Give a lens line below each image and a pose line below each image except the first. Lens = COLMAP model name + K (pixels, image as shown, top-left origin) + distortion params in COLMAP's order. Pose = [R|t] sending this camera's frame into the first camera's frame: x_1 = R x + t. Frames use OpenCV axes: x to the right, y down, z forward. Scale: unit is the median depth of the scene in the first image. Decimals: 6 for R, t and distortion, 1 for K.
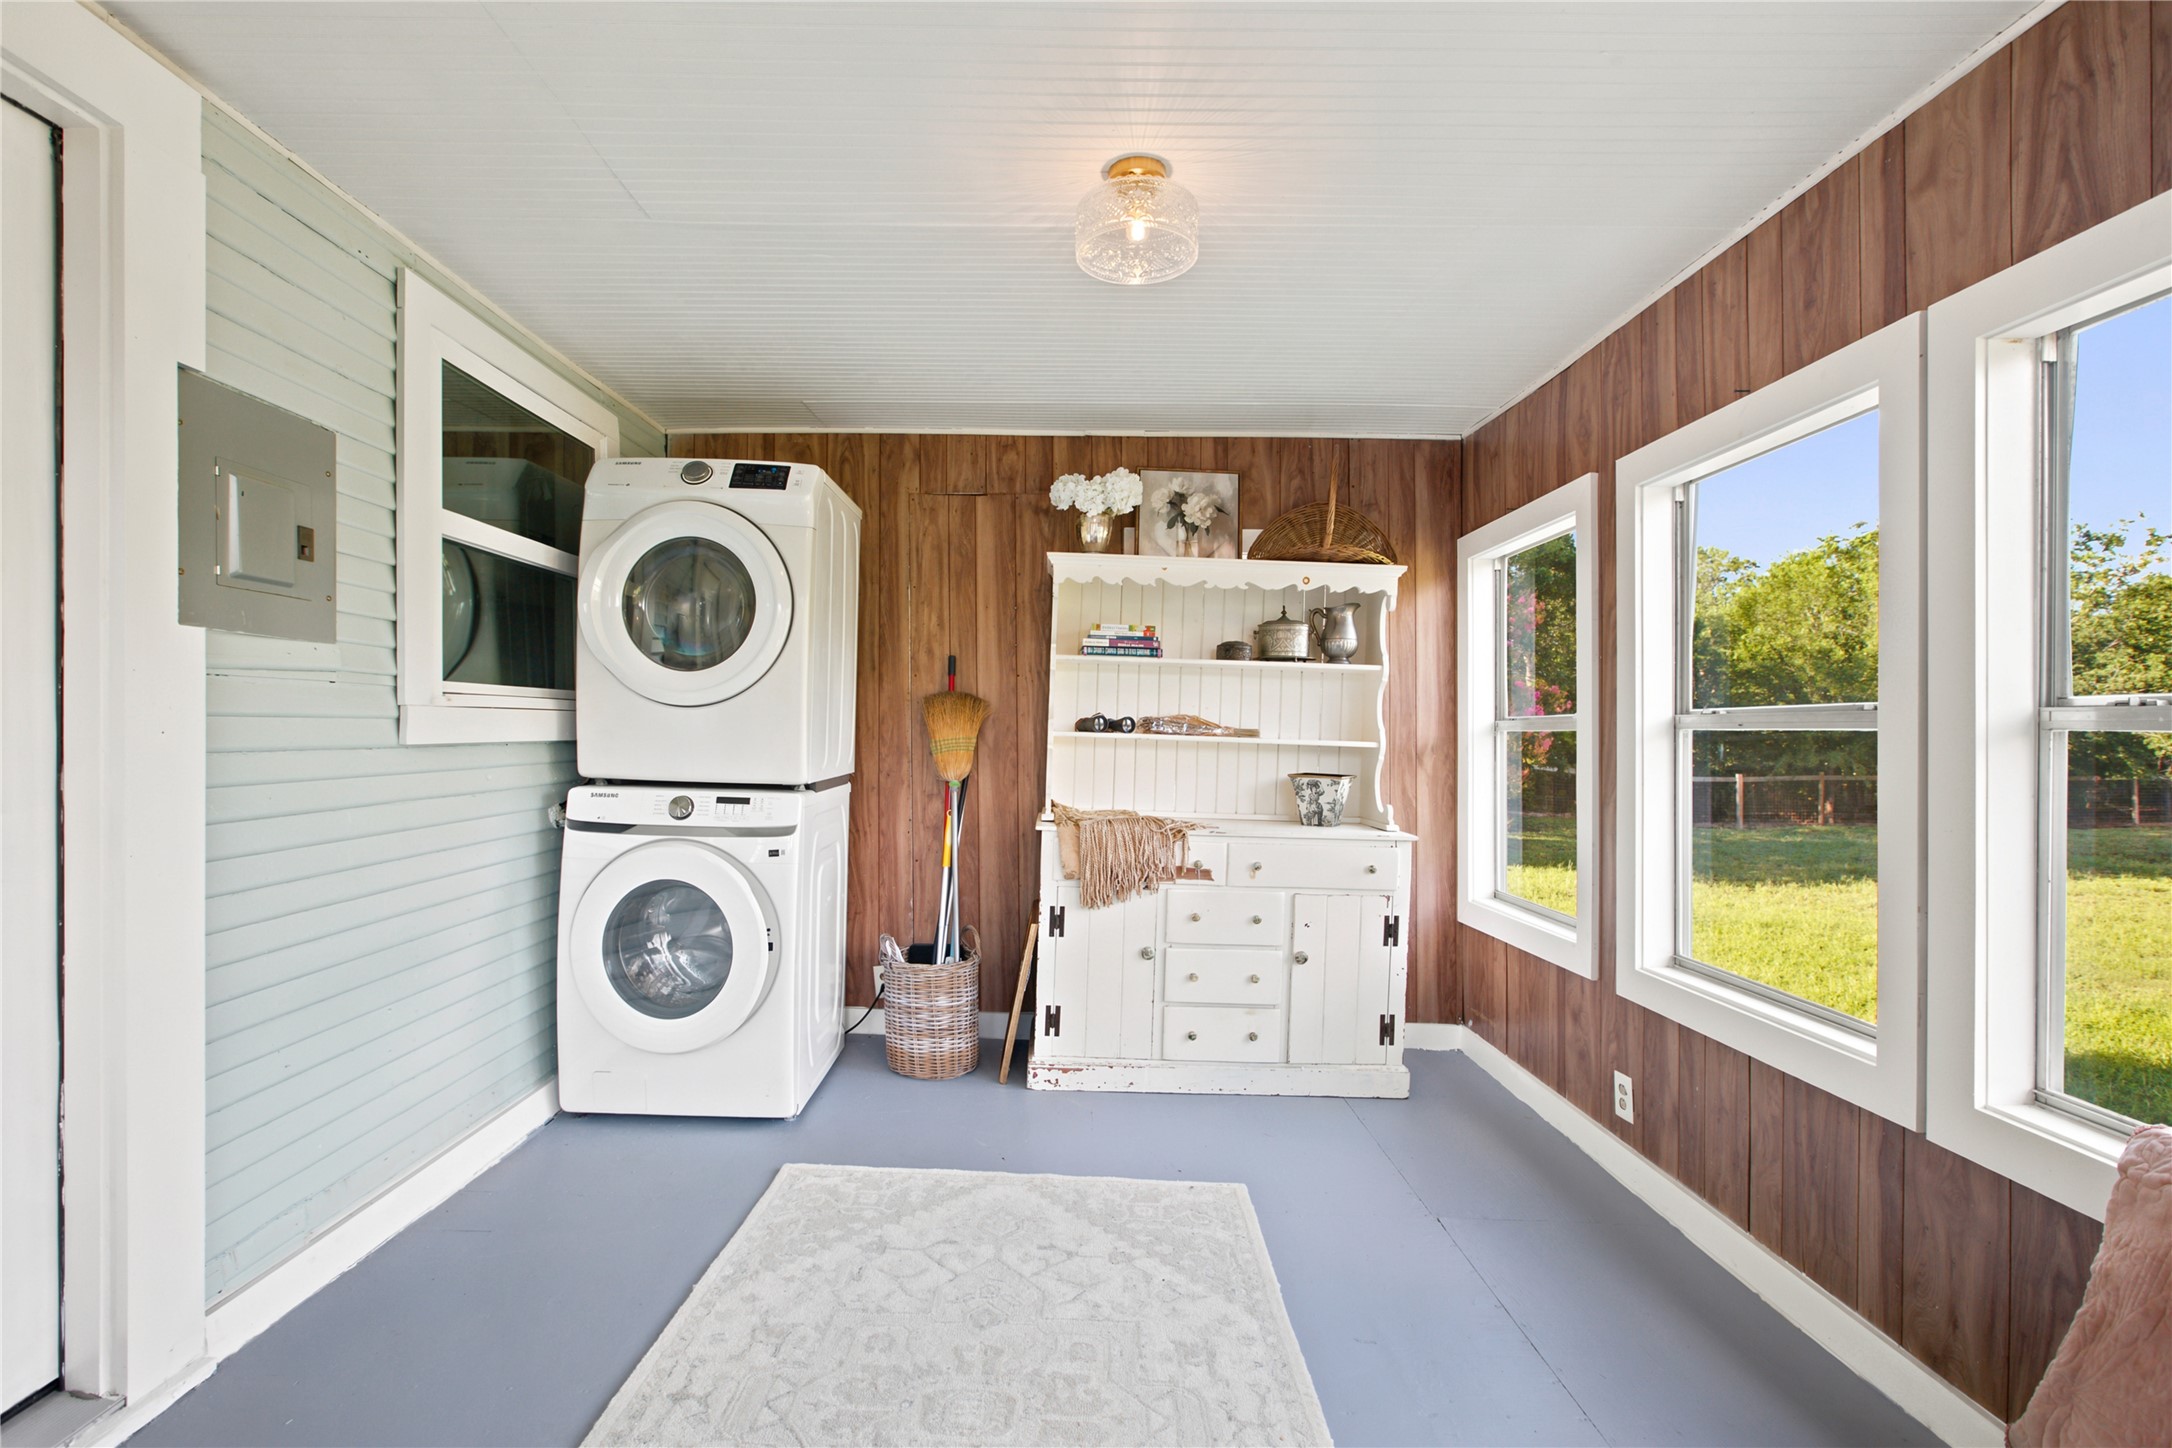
lens RADIAL K [[977.8, 0, 1054.5], [0, 977.8, 739.0], [0, 0, 1]] dist [-0.017115, 0.005185]
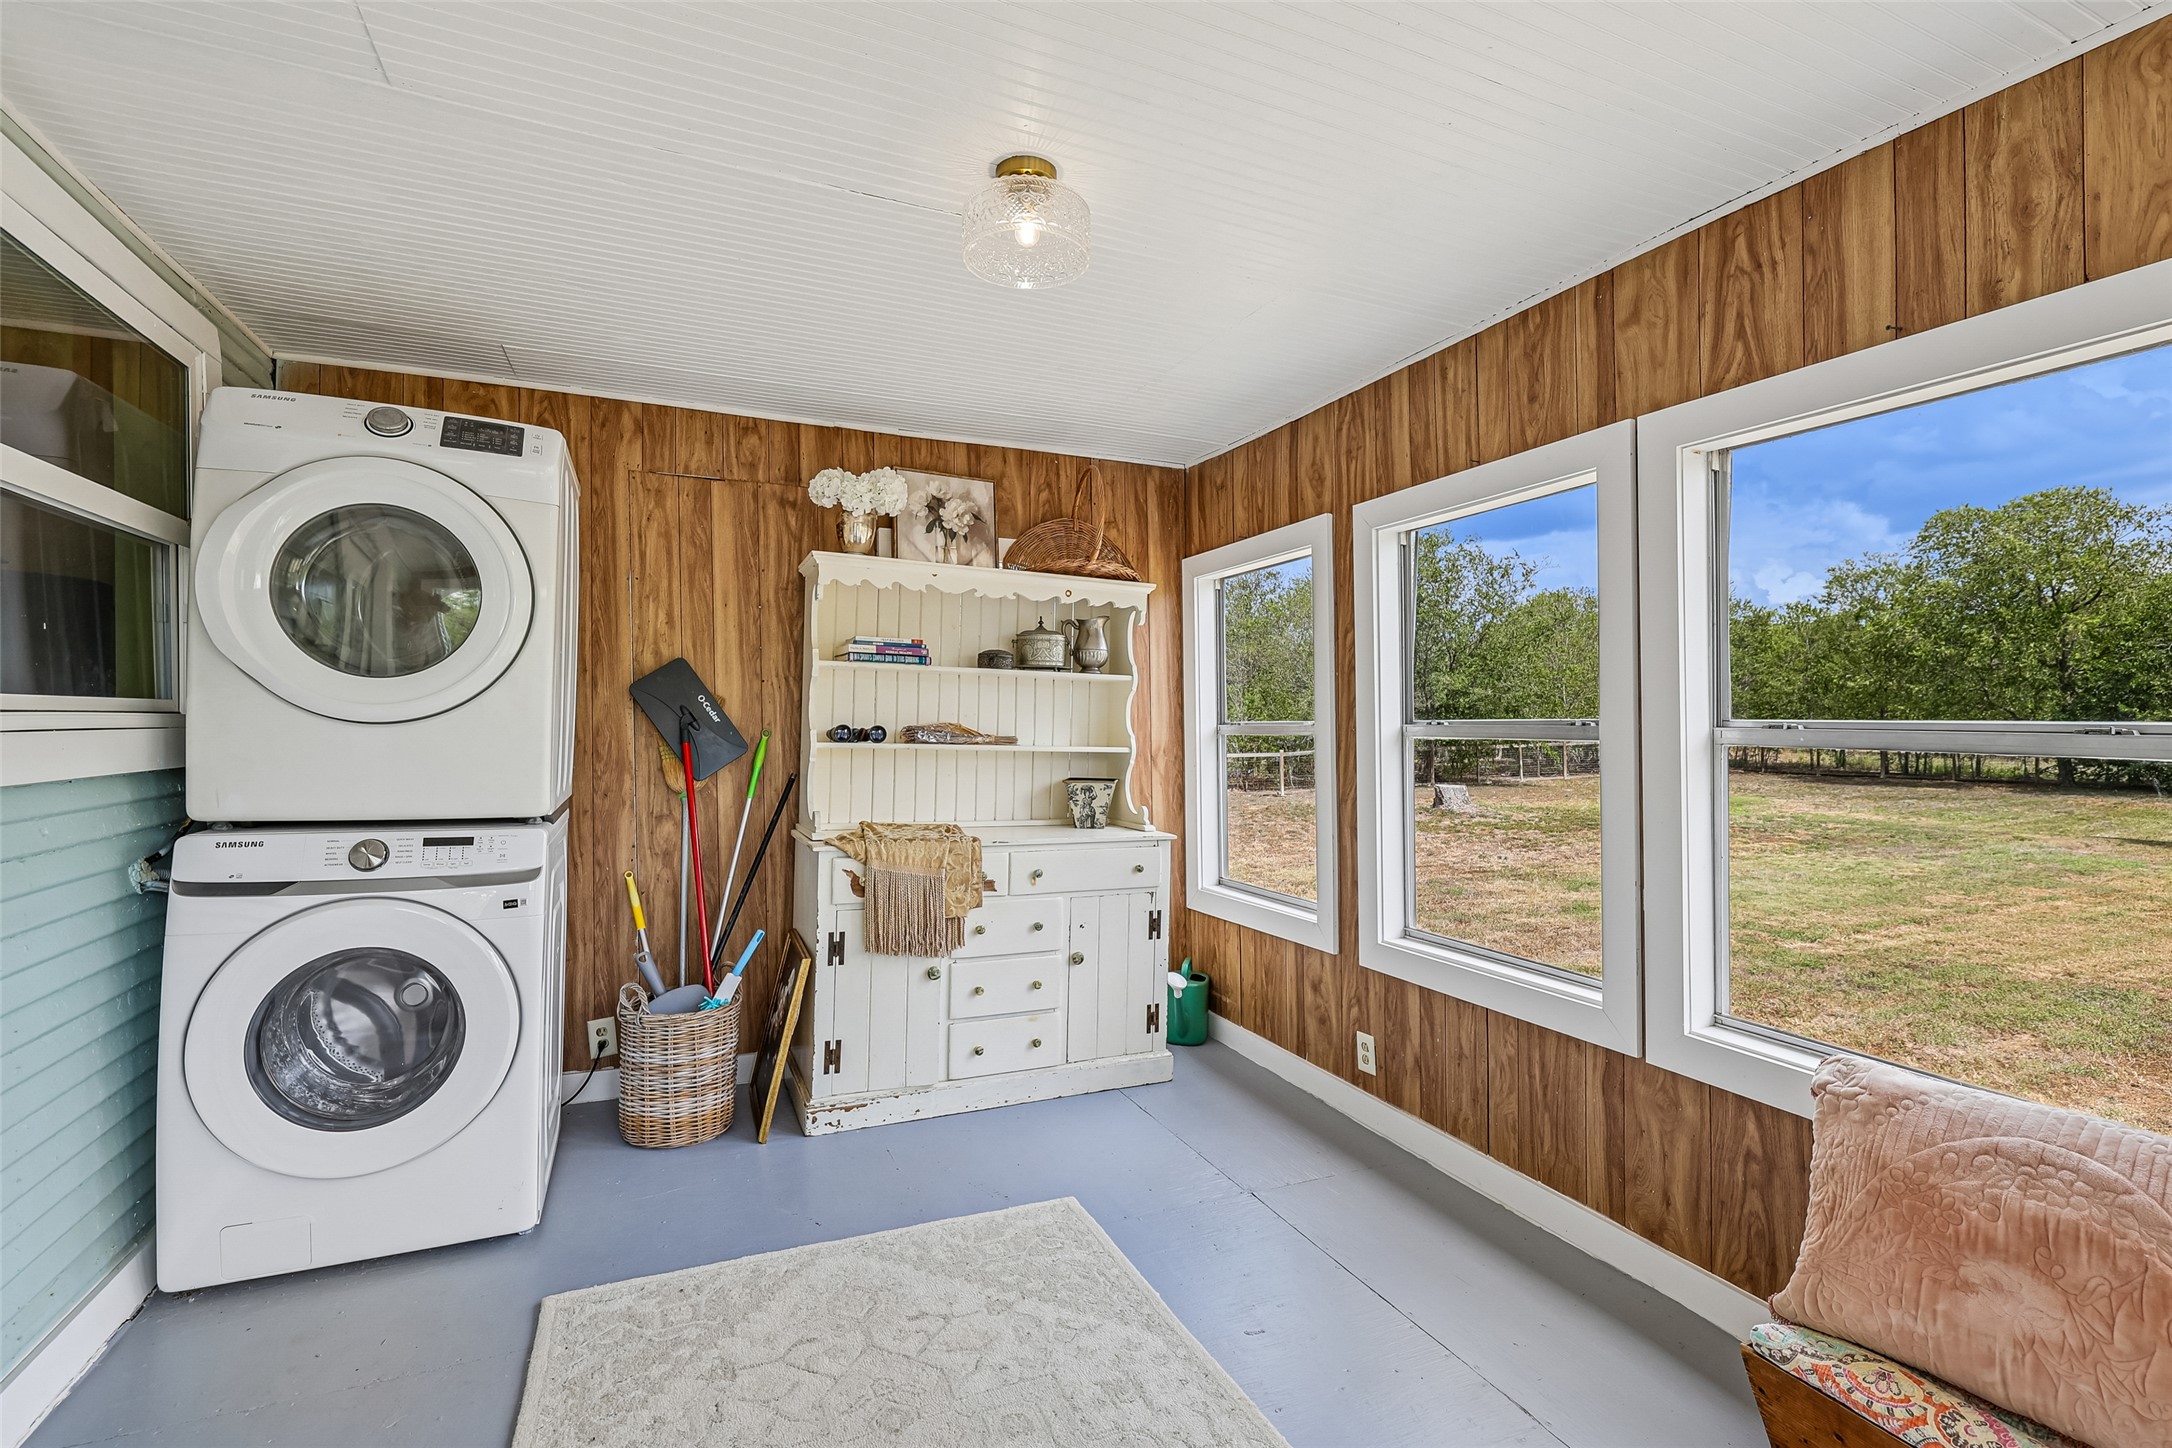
lens RADIAL K [[965.7, 0, 1073.3], [0, 965.7, 721.0], [0, 0, 1]] dist [0.002783, -0.001078]
pose [[0.913286, -0.008638, 0.407226, -0.181750], [0.011893, 0.999914, -0.005462, -0.024445], [-0.407144, 0.009832, 0.913311, 0.074768]]
